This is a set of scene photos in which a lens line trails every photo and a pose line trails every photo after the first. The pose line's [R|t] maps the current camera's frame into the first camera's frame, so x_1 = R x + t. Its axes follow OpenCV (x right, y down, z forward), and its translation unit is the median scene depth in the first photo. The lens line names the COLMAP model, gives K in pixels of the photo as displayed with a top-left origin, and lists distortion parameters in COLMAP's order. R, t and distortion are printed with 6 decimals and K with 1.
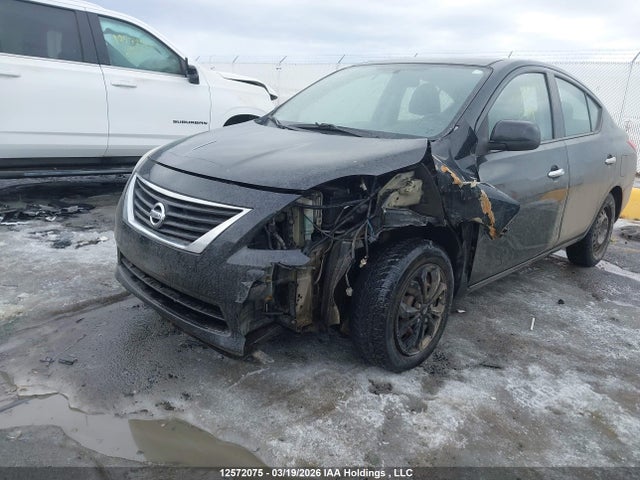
lens RADIAL K [[503.8, 0, 320.0], [0, 503.8, 240.0], [0, 0, 1]] dist [0.043061, -0.046688]
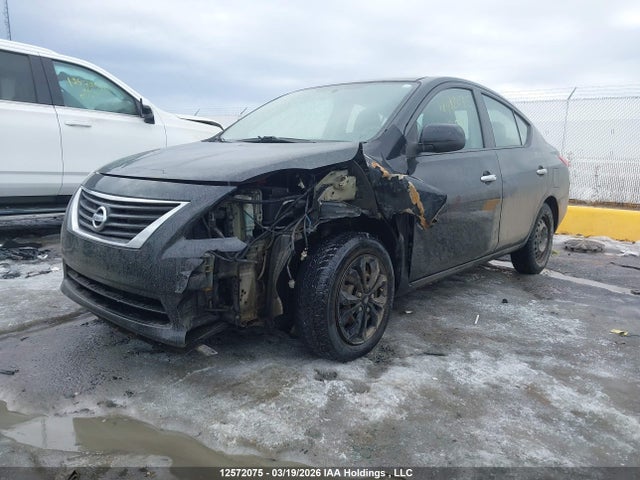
lens RADIAL K [[503.8, 0, 320.0], [0, 503.8, 240.0], [0, 0, 1]] dist [0.043061, -0.046688]
pose [[0.997107, -0.046063, 0.060465, 0.057541], [0.051907, 0.993739, -0.098934, 0.117031], [-0.055529, 0.101787, 0.993255, -0.036657]]
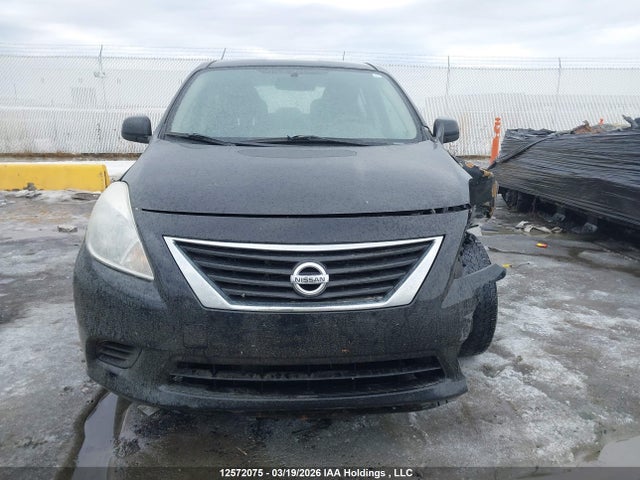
lens RADIAL K [[503.8, 0, 320.0], [0, 503.8, 240.0], [0, 0, 1]] dist [0.043061, -0.046688]
pose [[0.655322, -0.241822, 0.715594, -0.809892], [0.232638, 0.965933, 0.113376, -0.181690], [-0.718632, 0.092176, 0.689254, 0.469893]]
